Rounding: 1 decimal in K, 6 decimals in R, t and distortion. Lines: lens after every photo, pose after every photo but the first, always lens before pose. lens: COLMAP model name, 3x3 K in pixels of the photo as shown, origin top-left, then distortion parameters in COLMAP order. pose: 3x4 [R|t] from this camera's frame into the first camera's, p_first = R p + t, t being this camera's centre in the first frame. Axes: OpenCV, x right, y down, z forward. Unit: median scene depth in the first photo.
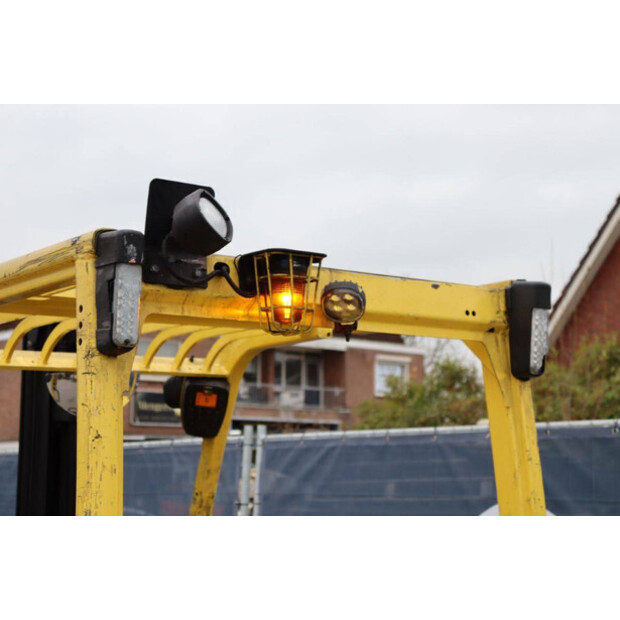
lens RADIAL K [[1221.9, 0, 310.0], [0, 1221.9, 310.0], [0, 0, 1]] dist [0.255643, -0.041440]
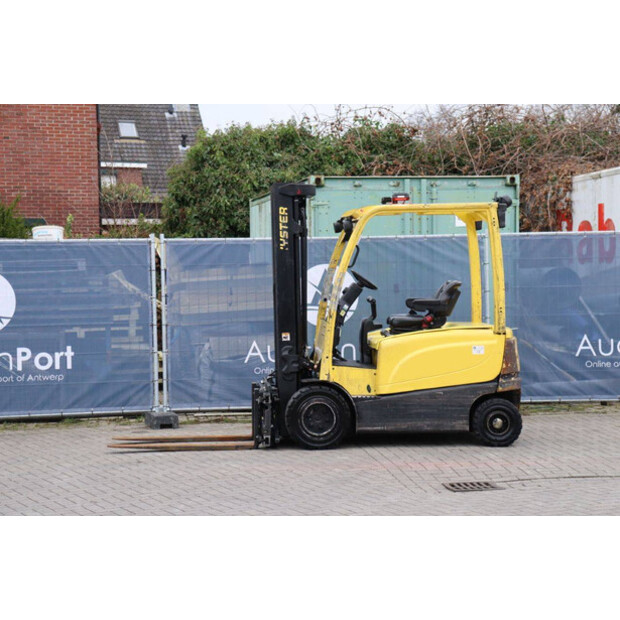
lens RADIAL K [[1438.9, 0, 310.0], [0, 1438.9, 310.0], [0, 0, 1]] dist [0.449721, 0.012033]
pose [[0.528430, -0.033940, 0.848298, -3.276463], [-0.102781, 0.989294, 0.103606, -0.098112], [-0.842732, -0.141938, 0.519284, -0.862814]]
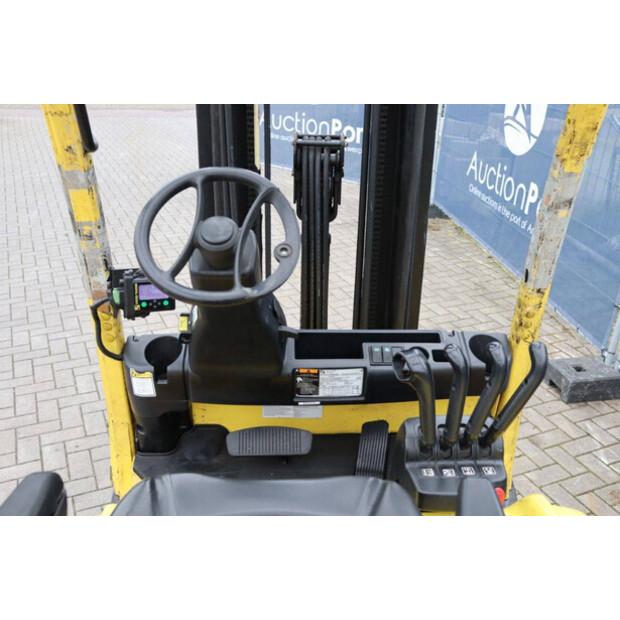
lens RADIAL K [[637.7, 0, 310.0], [0, 637.7, 310.0], [0, 0, 1]] dist [-0.059515, 0.015517]
pose [[0.824987, 0.250947, -0.506381, -0.011679], [0.057009, 0.854487, 0.516335, 0.056068], [0.562269, -0.454838, 0.690634, 0.662813]]
